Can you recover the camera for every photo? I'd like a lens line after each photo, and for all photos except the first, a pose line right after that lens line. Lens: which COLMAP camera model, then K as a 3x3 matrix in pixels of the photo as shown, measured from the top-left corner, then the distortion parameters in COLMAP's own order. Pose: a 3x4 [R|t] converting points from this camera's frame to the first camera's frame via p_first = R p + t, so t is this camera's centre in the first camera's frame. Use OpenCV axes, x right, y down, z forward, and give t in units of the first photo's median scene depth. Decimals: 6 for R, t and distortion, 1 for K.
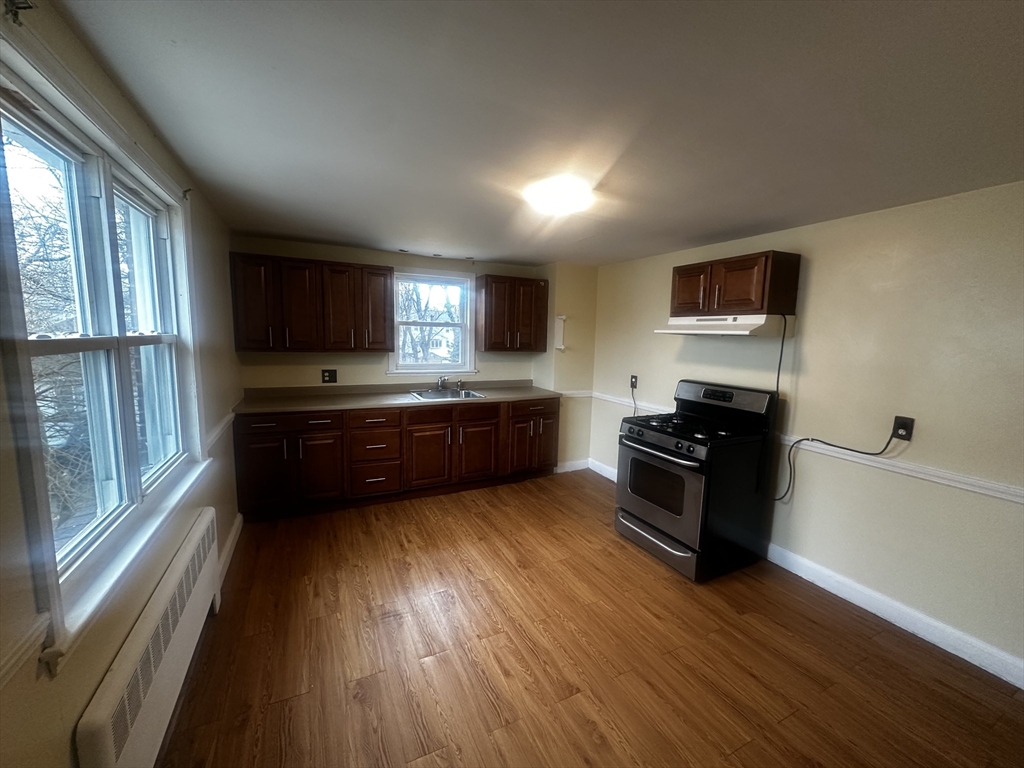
lens RADIAL K [[408.7, 0, 515.5], [0, 408.7, 385.3], [0, 0, 1]] dist [0.000535, -0.000301]
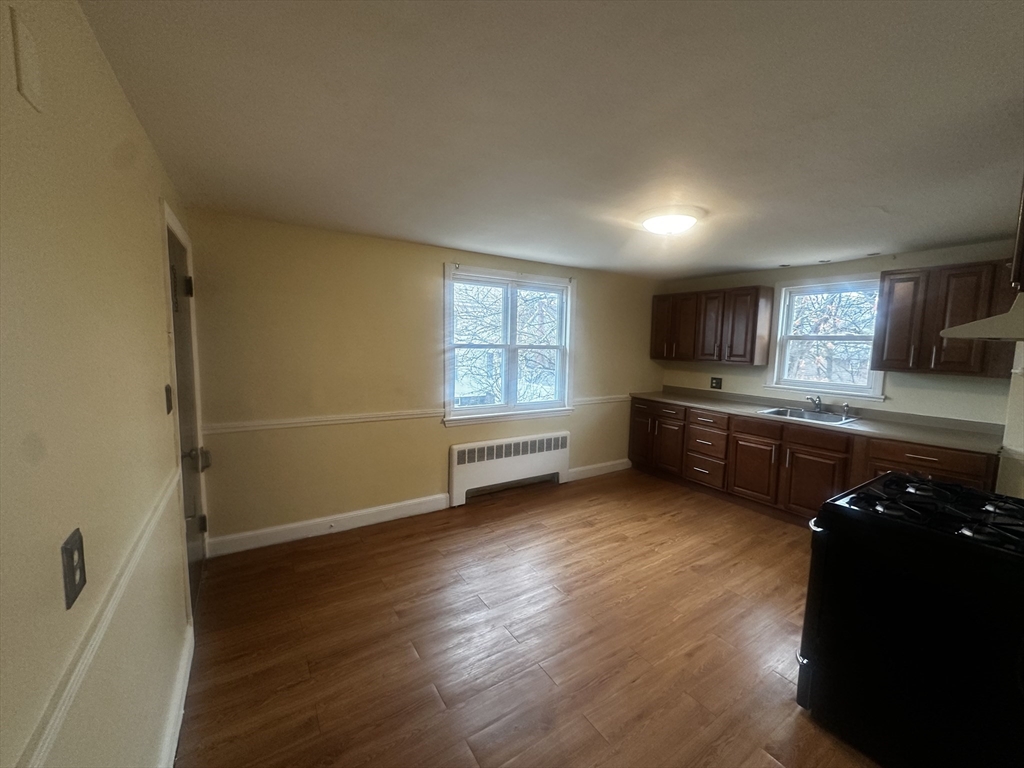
lens RADIAL K [[408.7, 0, 507.6], [0, 408.7, 381.5], [0, 0, 1]] dist [0.000535, -0.000301]
pose [[0.109280, 0.077673, -0.990972, 0.756925], [-0.138893, 0.988355, 0.062151, -0.018407], [0.984259, 0.130847, 0.118796, 0.277007]]
